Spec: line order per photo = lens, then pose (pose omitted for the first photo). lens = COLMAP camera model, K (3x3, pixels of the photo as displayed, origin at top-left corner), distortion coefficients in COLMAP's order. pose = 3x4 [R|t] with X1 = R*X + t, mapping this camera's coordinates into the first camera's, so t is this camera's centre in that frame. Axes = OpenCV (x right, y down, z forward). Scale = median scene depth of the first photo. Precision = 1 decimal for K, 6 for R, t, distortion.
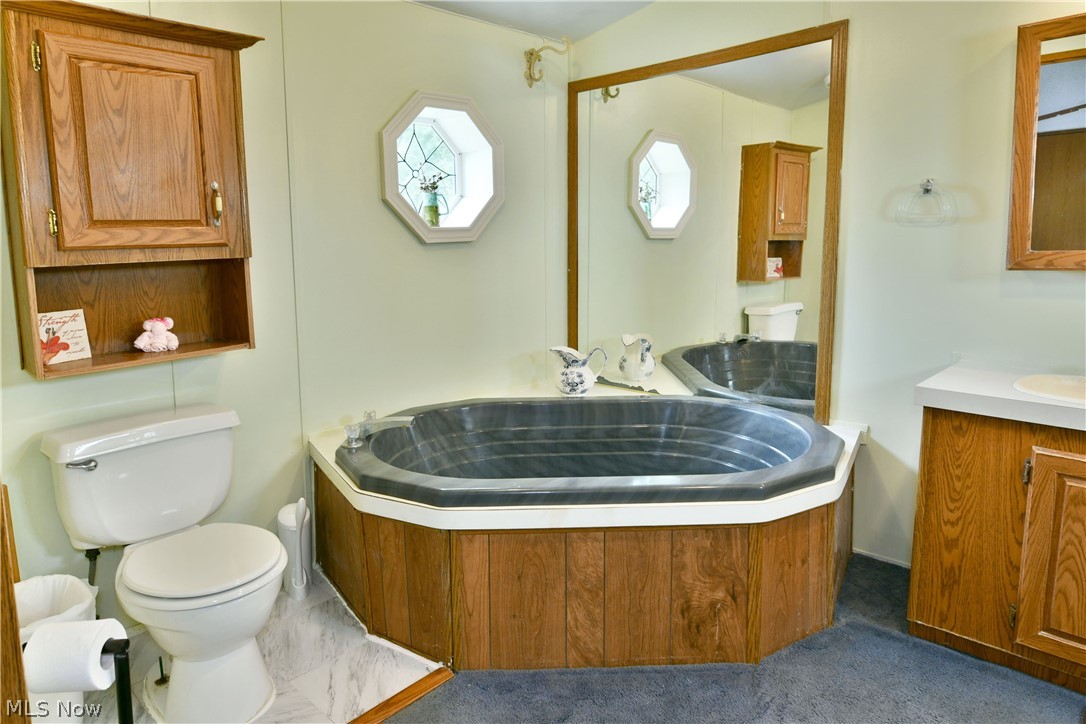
lens RADIAL K [[662.1, 0, 529.8], [0, 662.1, 324.1], [0, 0, 1]] dist [-0.009740, -0.006432]
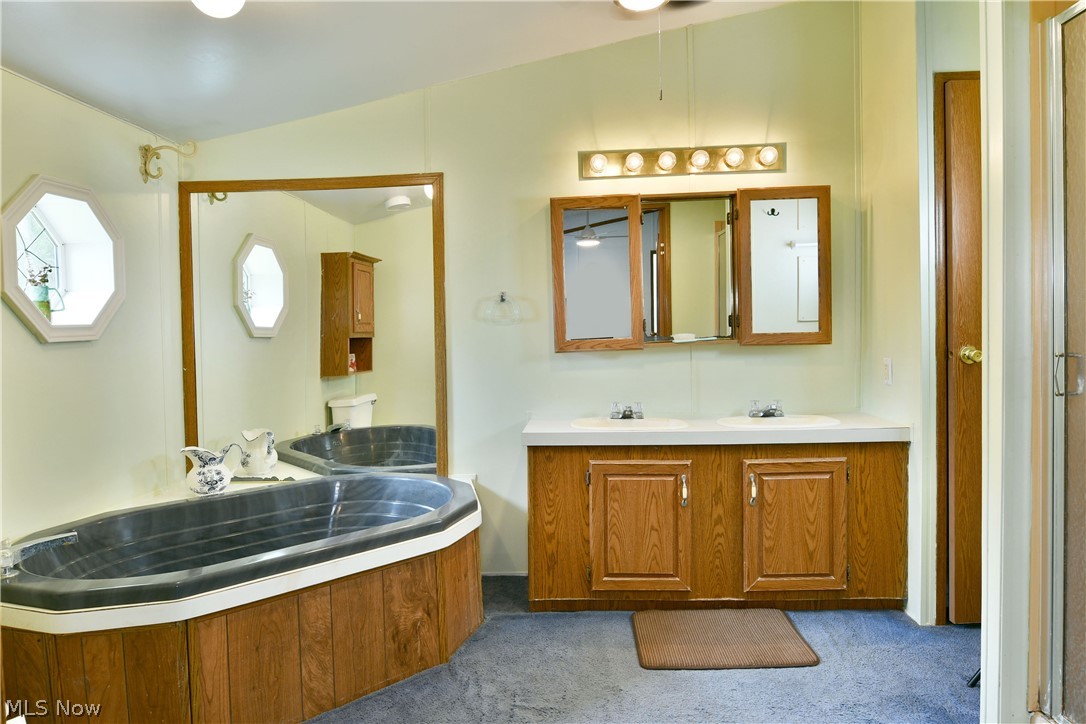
lens RADIAL K [[662.1, 0, 565.2], [0, 662.1, 366.4], [0, 0, 1]] dist [-0.009740, -0.006432]
pose [[0.731974, -0.038833, 0.680225, -0.311620], [0.098283, 0.993951, -0.049017, 0.027101], [-0.674206, 0.102734, 0.731363, -0.139686]]
